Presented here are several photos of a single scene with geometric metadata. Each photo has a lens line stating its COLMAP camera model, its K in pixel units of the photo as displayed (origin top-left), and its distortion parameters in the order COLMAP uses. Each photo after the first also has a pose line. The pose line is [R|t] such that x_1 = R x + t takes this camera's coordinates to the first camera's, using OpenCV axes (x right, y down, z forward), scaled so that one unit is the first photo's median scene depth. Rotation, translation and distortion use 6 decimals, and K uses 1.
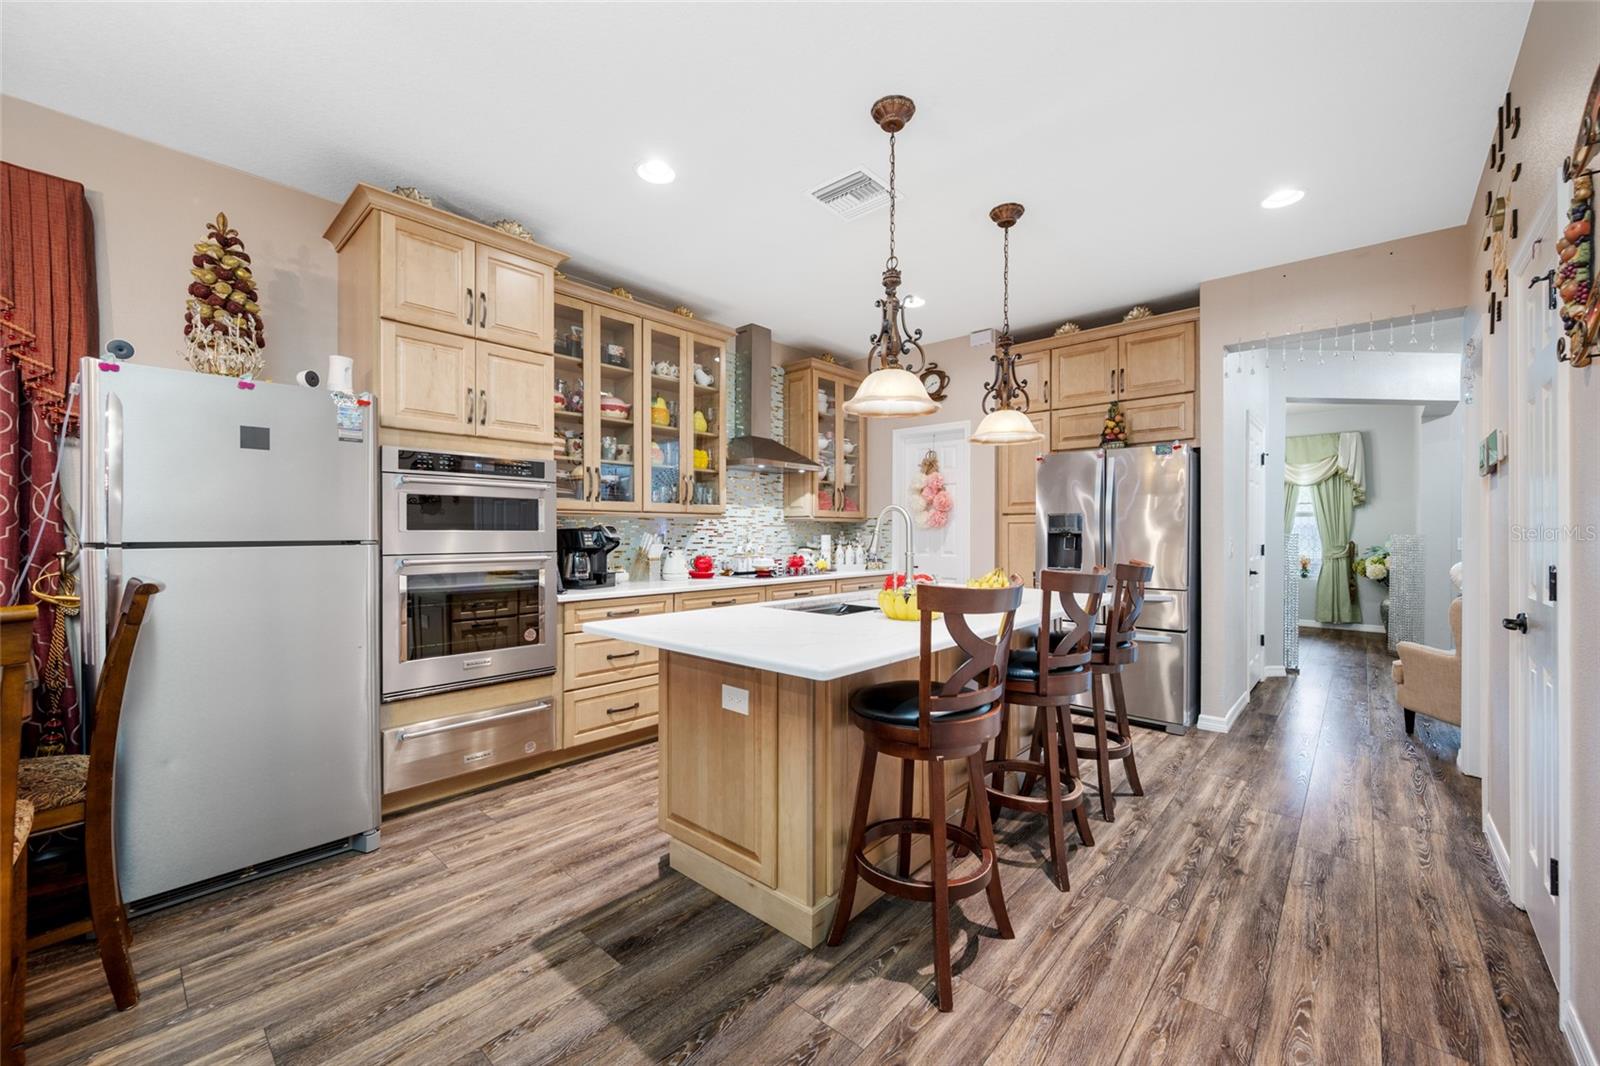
lens RADIAL K [[628.4, 0, 811.2], [0, 628.4, 534.5], [0, 0, 1]] dist [0.001297, 0.000087]
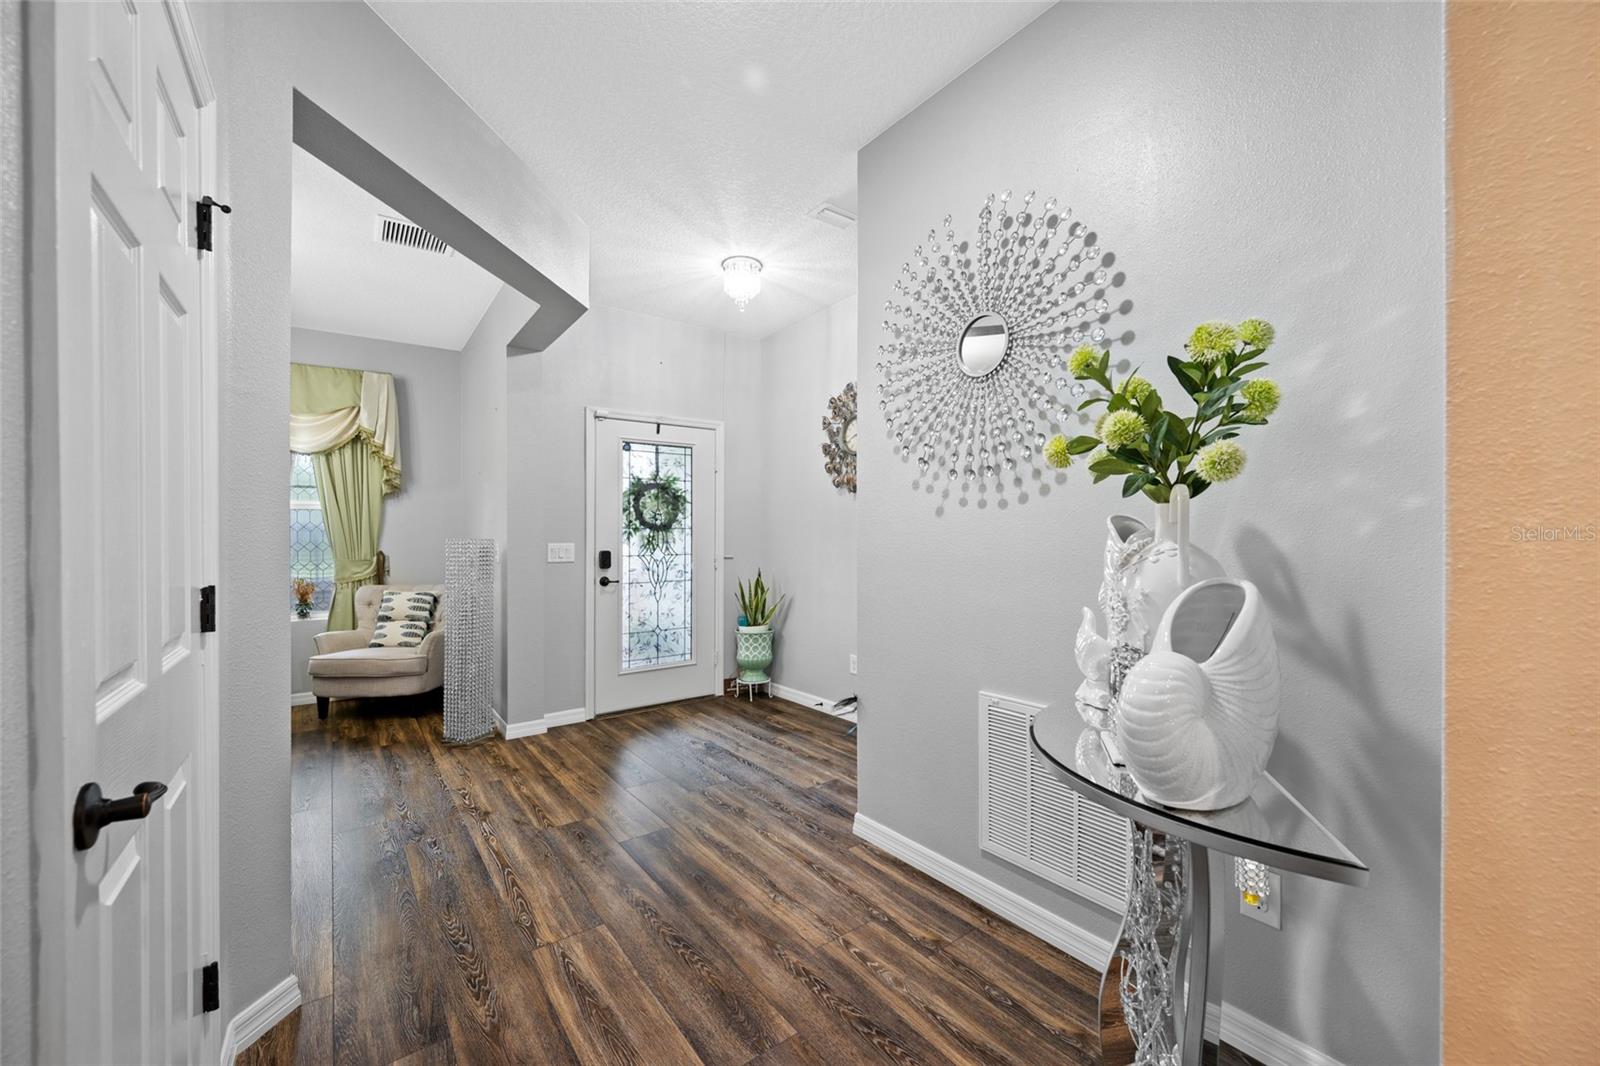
lens RADIAL K [[628.4, 0, 801.3], [0, 628.4, 539.0], [0, 0, 1]] dist [0.001297, 0.000087]
pose [[0.207245, -0.000957, 0.978289, 0.314355], [0.005496, 0.999985, -0.000186, 0.000976], [-0.978274, 0.005415, 0.207247, 0.431503]]
